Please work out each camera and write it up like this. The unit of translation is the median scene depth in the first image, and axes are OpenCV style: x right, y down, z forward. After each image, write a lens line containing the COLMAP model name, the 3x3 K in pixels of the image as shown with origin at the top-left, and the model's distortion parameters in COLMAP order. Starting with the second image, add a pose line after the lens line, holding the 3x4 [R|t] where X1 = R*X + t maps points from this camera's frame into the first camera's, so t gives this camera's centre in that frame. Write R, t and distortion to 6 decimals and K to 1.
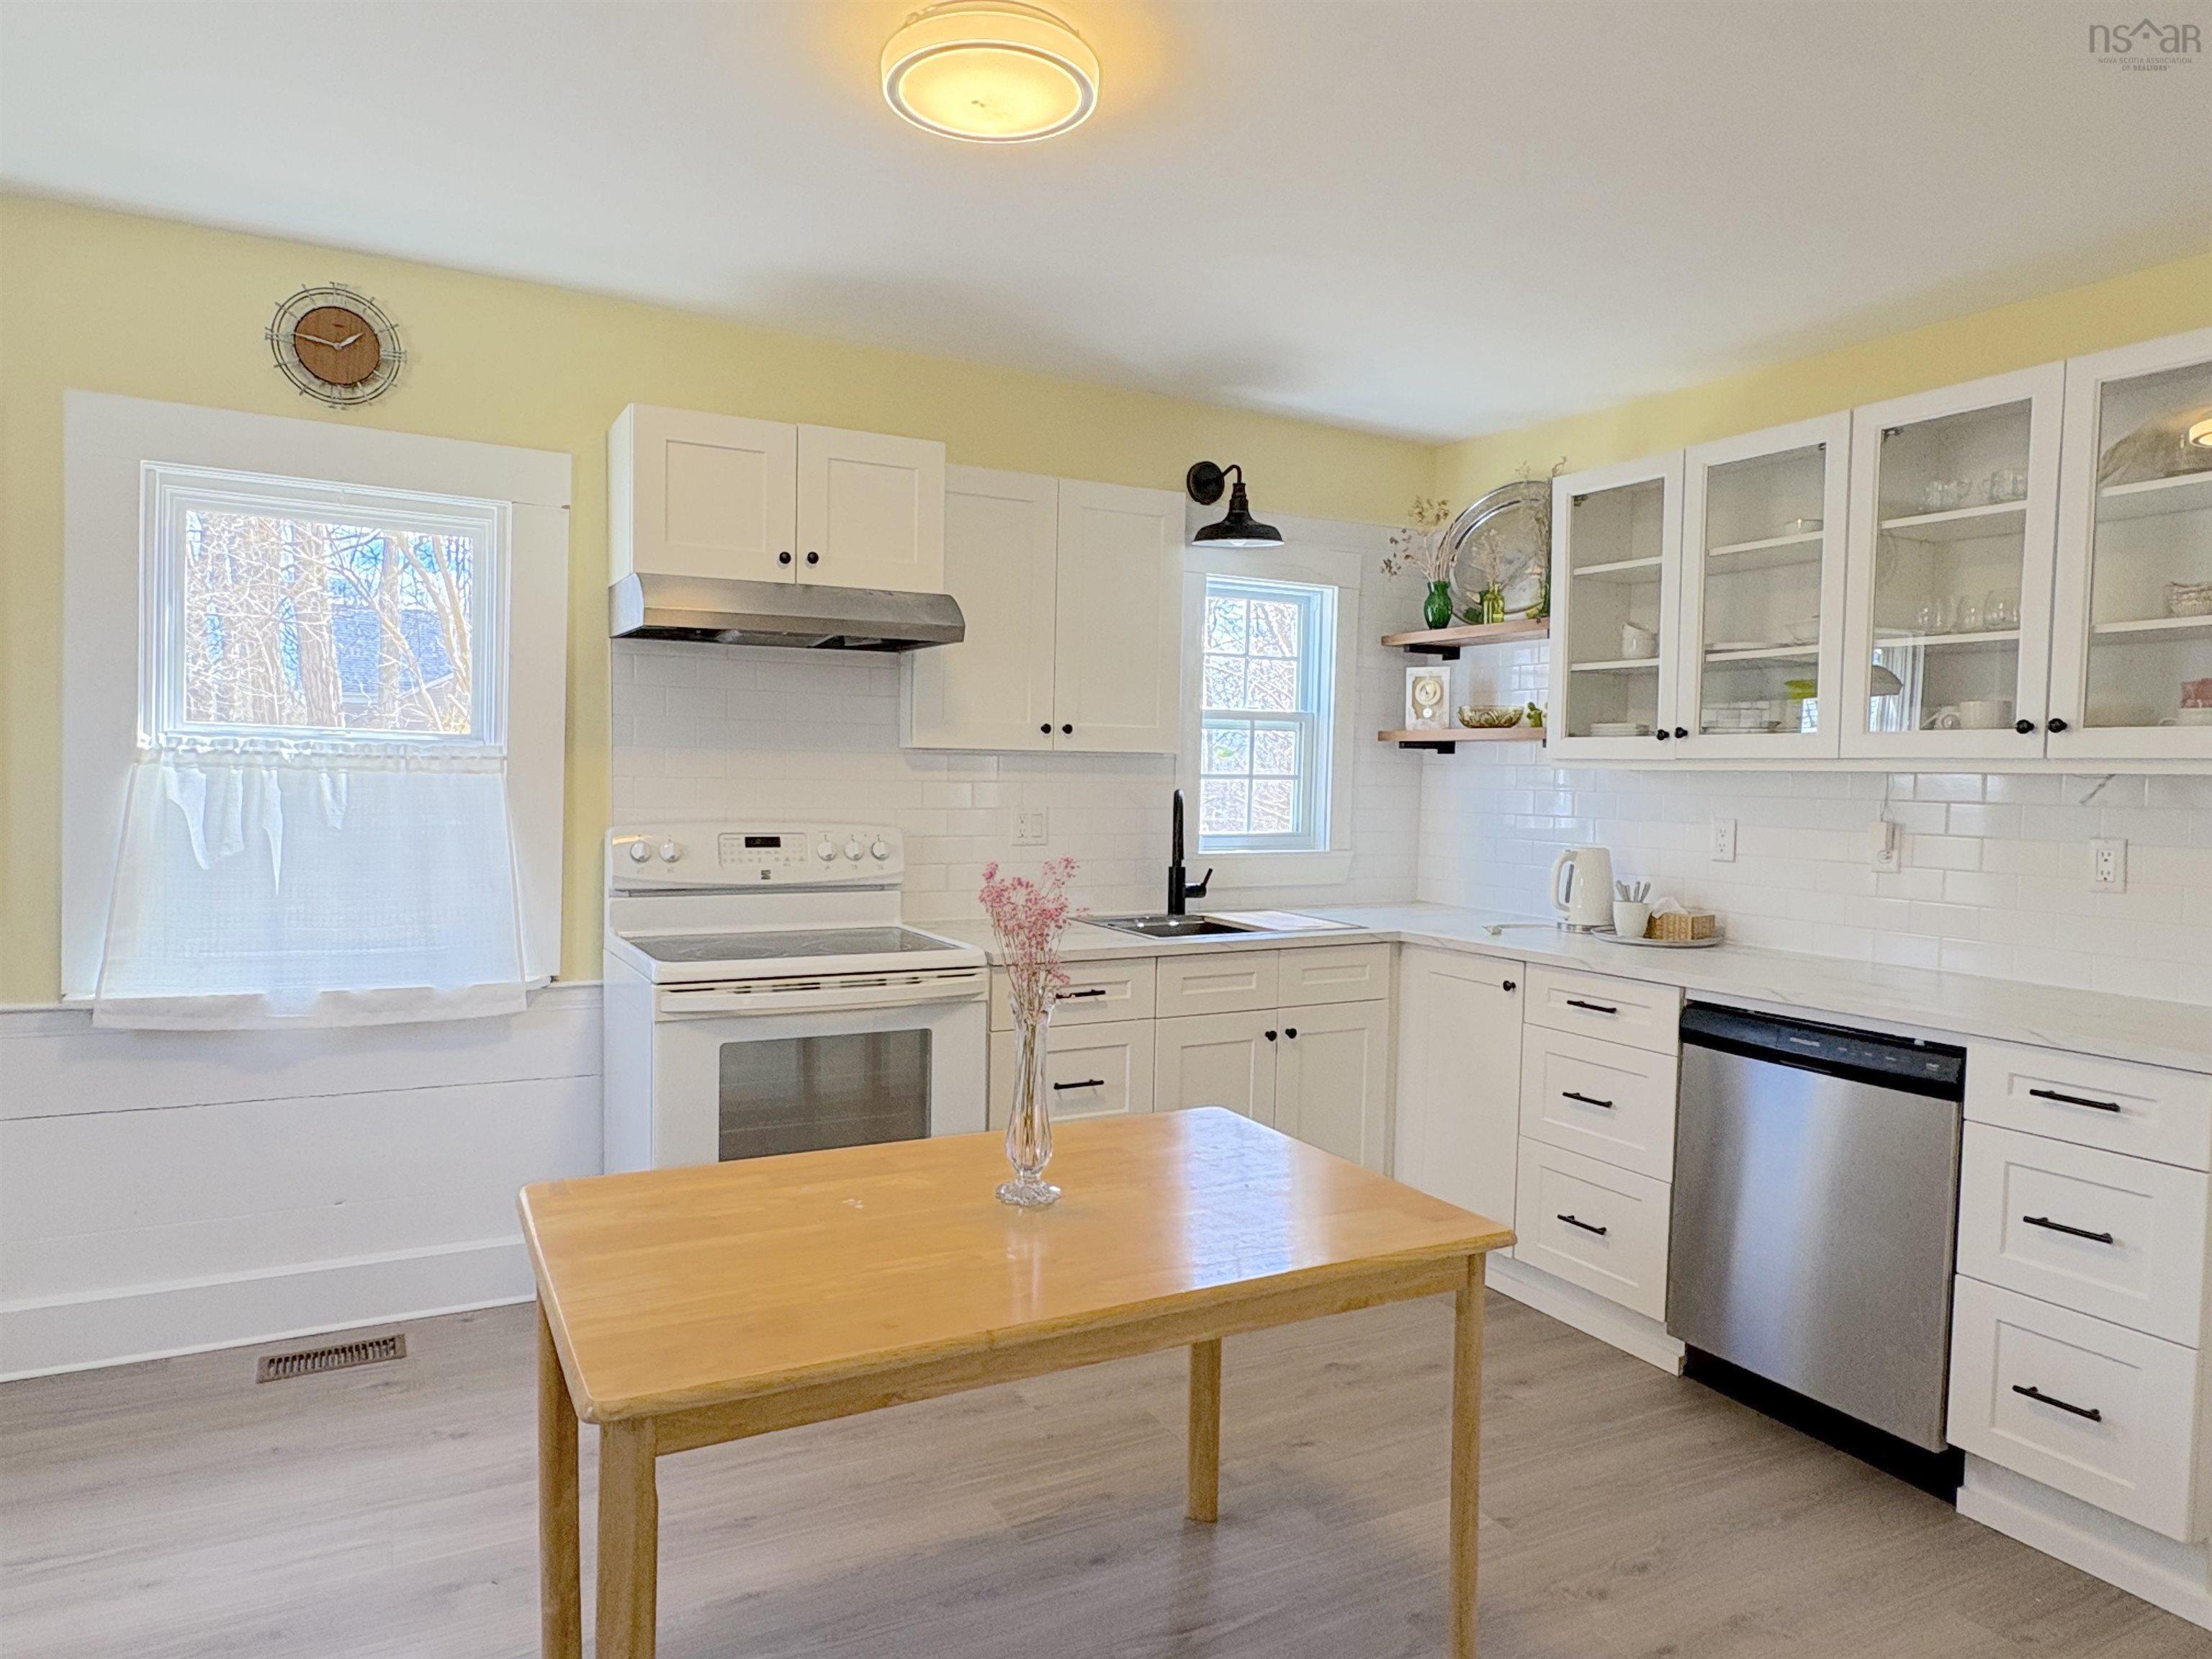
lens RADIAL K [[1362.8, 0, 1097.7], [0, 1362.8, 828.3], [0, 0, 1]] dist [-0.003253, -0.000841]
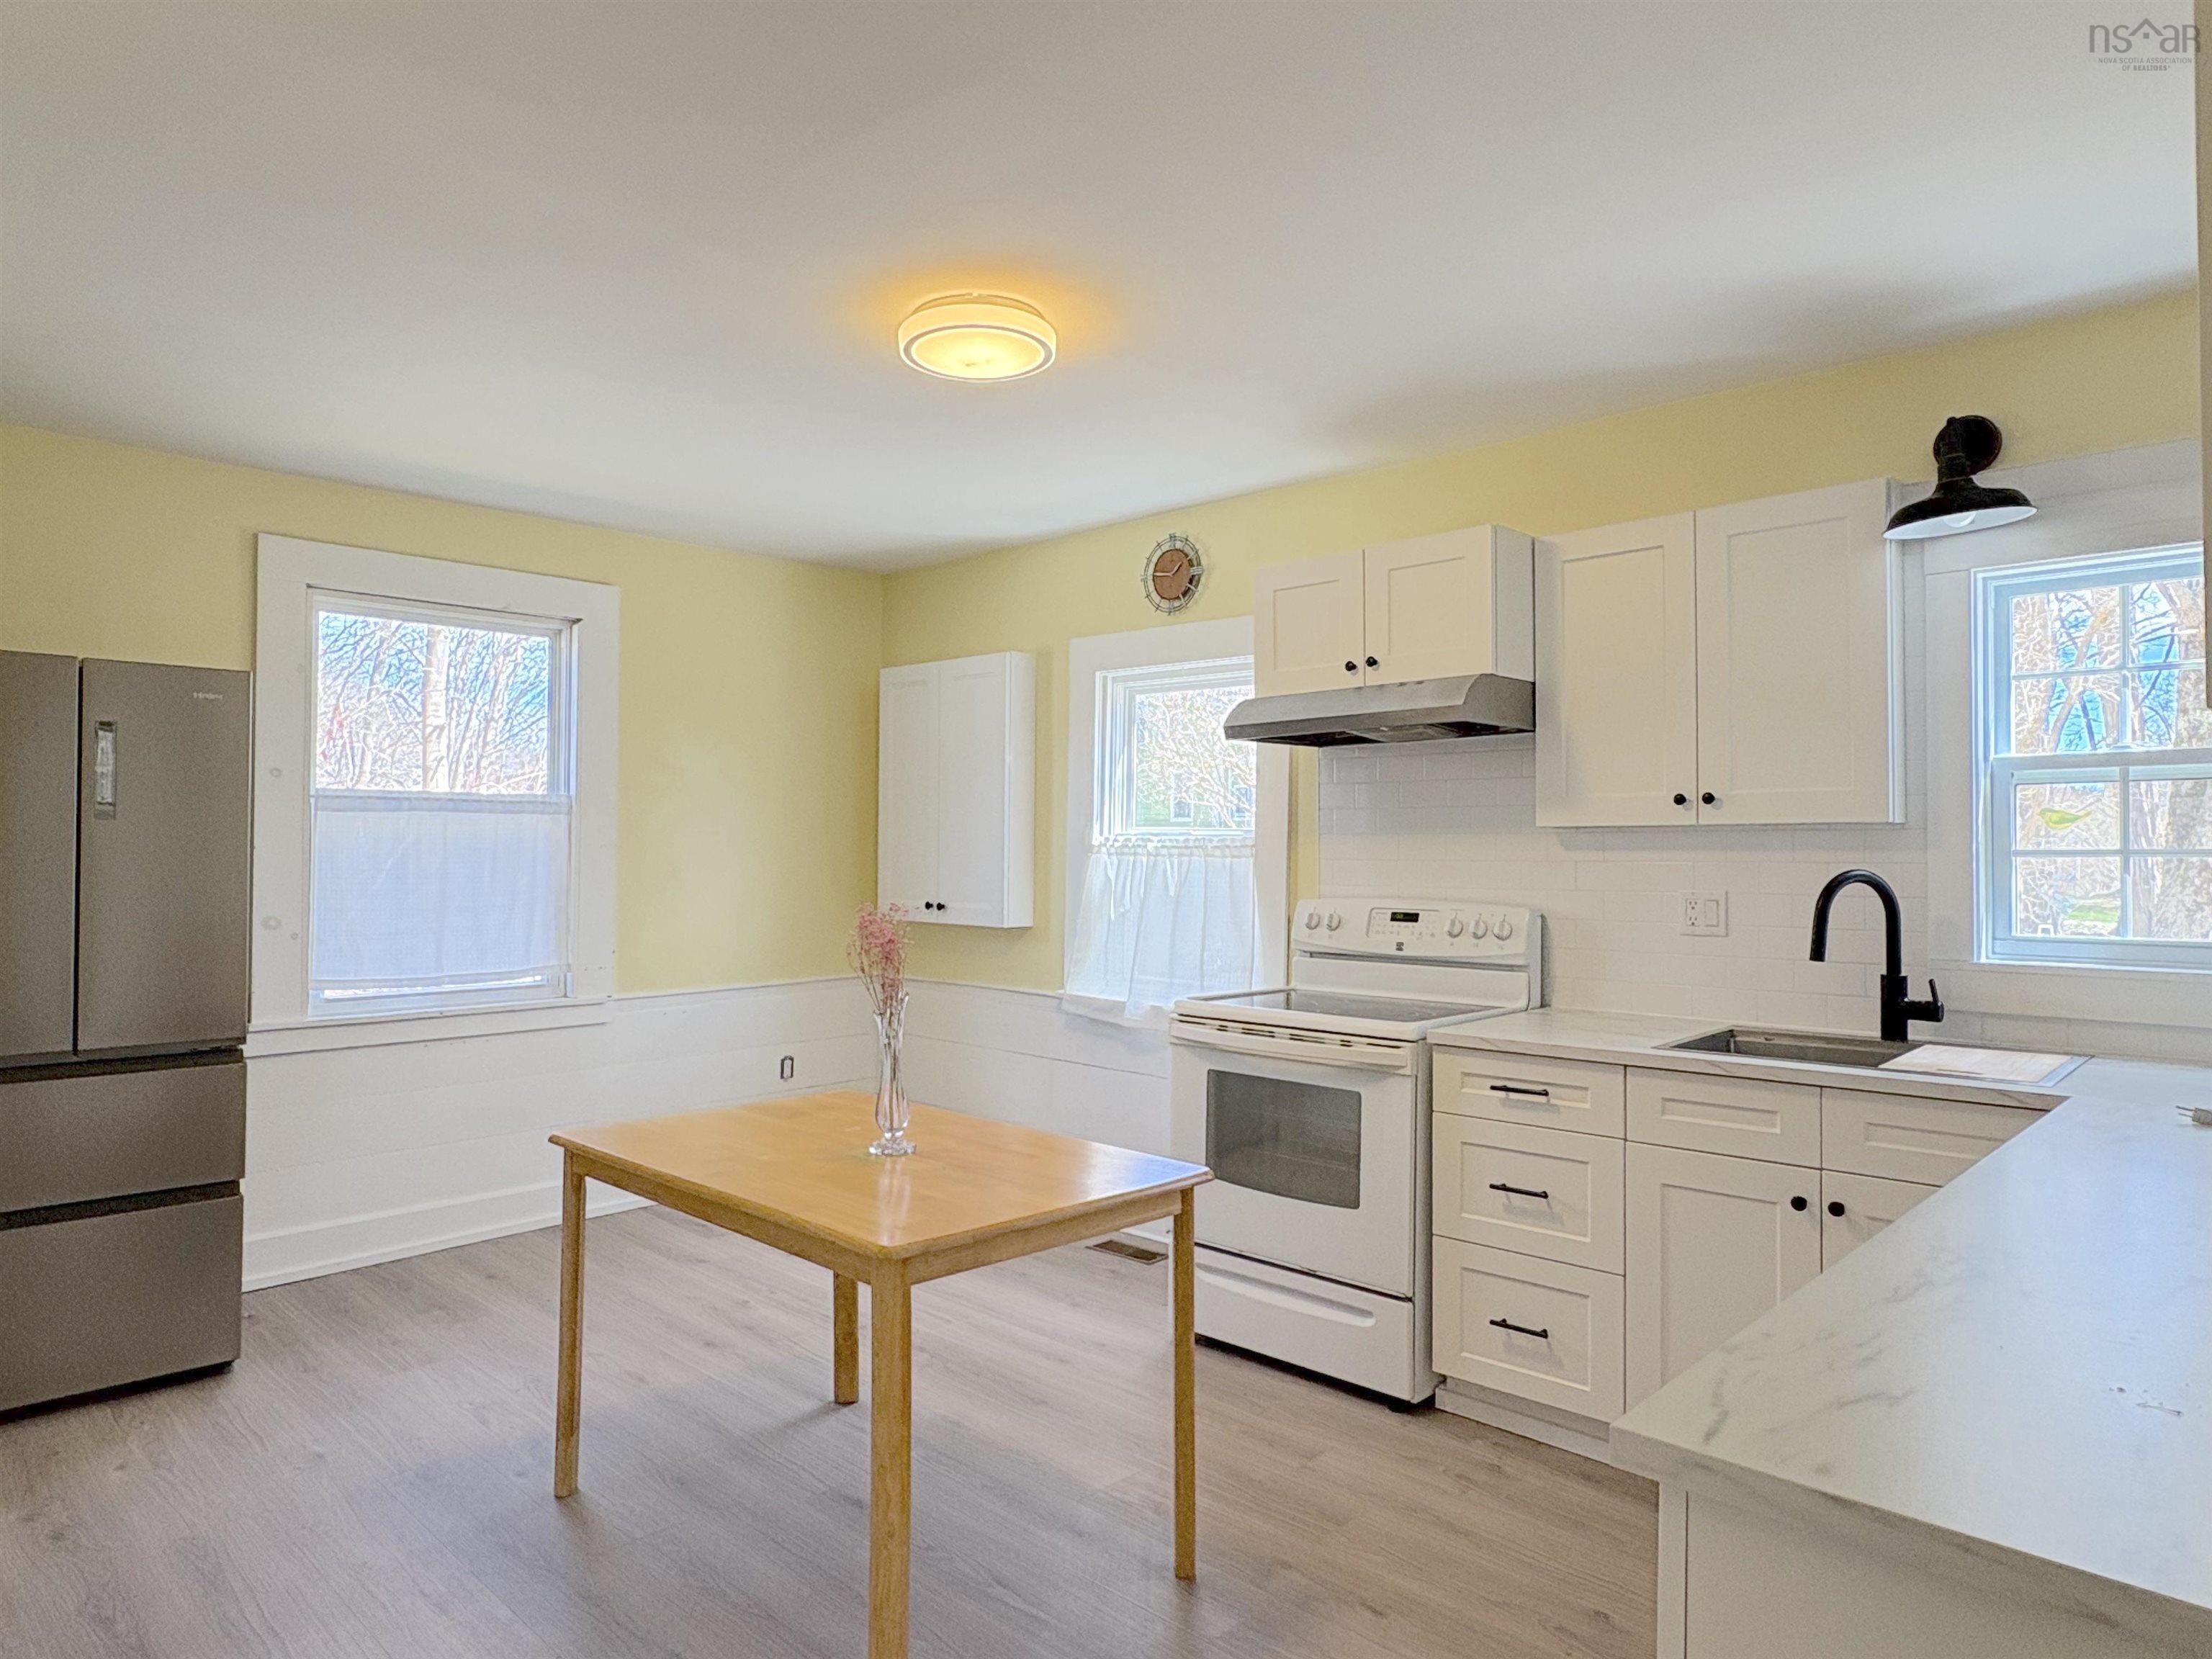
lens RADIAL K [[1362.8, 0, 1099.9], [0, 1362.8, 822.4], [0, 0, 1]] dist [-0.003253, -0.000841]
pose [[0.309027, -0.038646, -0.950268, 0.763265], [-0.040185, 0.997751, -0.053645, 0.002728], [0.950204, 0.054764, 0.306779, 0.435964]]
